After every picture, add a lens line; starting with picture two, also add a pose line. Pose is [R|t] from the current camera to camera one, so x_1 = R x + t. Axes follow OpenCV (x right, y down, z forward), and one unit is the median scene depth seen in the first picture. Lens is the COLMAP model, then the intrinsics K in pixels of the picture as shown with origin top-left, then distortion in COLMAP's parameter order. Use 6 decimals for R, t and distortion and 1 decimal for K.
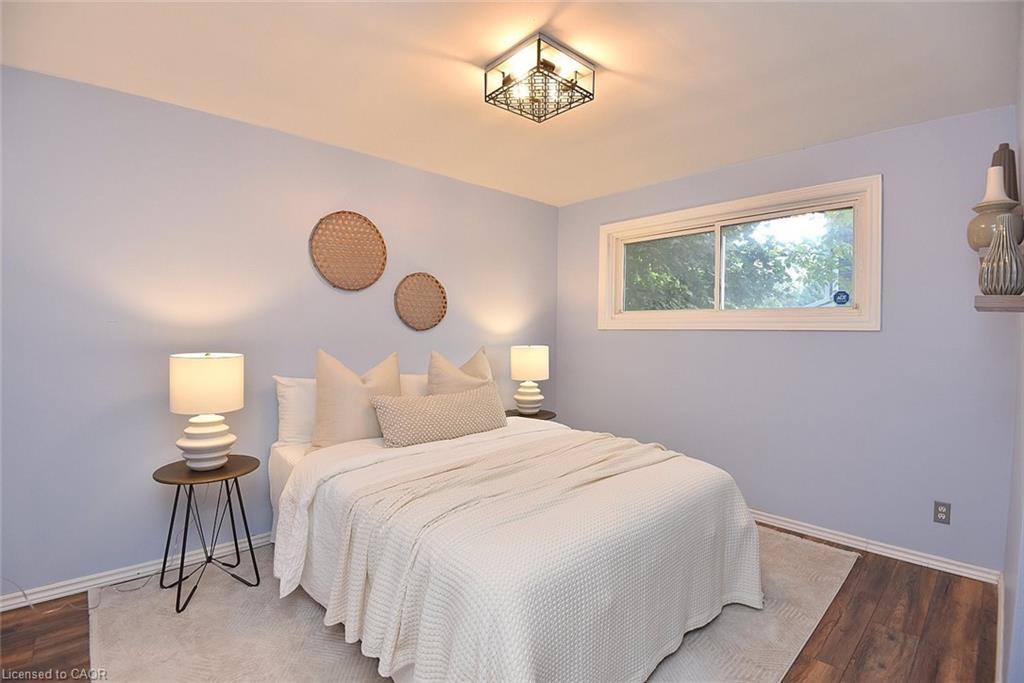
lens RADIAL K [[471.4, 0, 515.0], [0, 471.4, 340.9], [0, 0, 1]] dist [-0.043349, -0.000709]
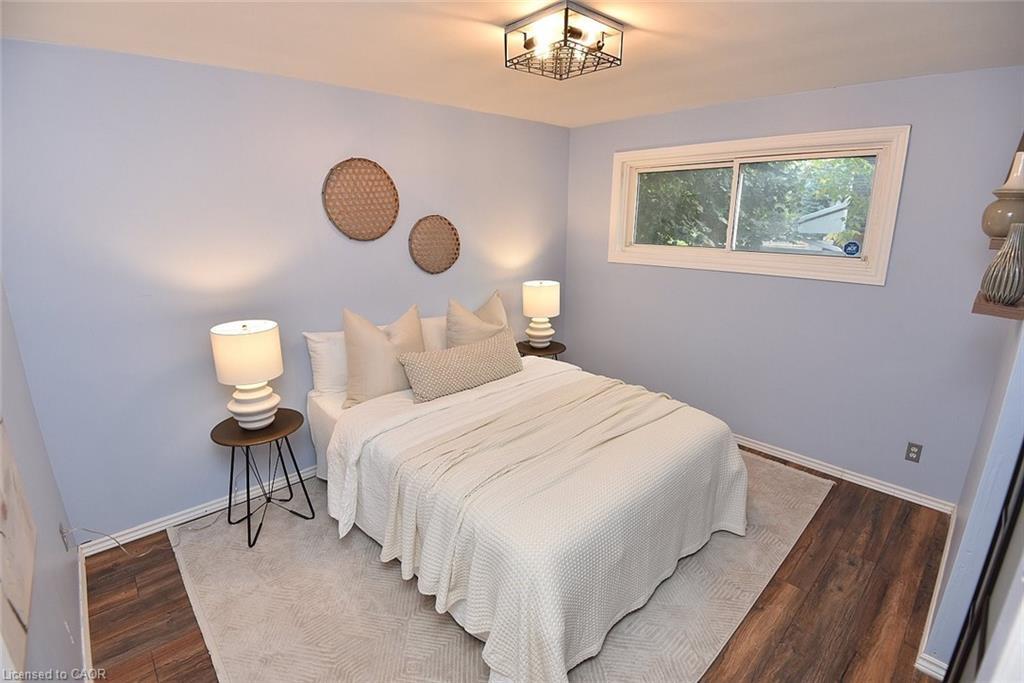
lens RADIAL K [[471.4, 0, 514.9], [0, 471.4, 341.3], [0, 0, 1]] dist [-0.043349, -0.000709]
pose [[0.999962, -0.008690, -0.000407, -0.047122], [0.008548, 0.972793, 0.231519, -0.179092], [-0.001617, -0.231514, 0.972830, -0.041264]]
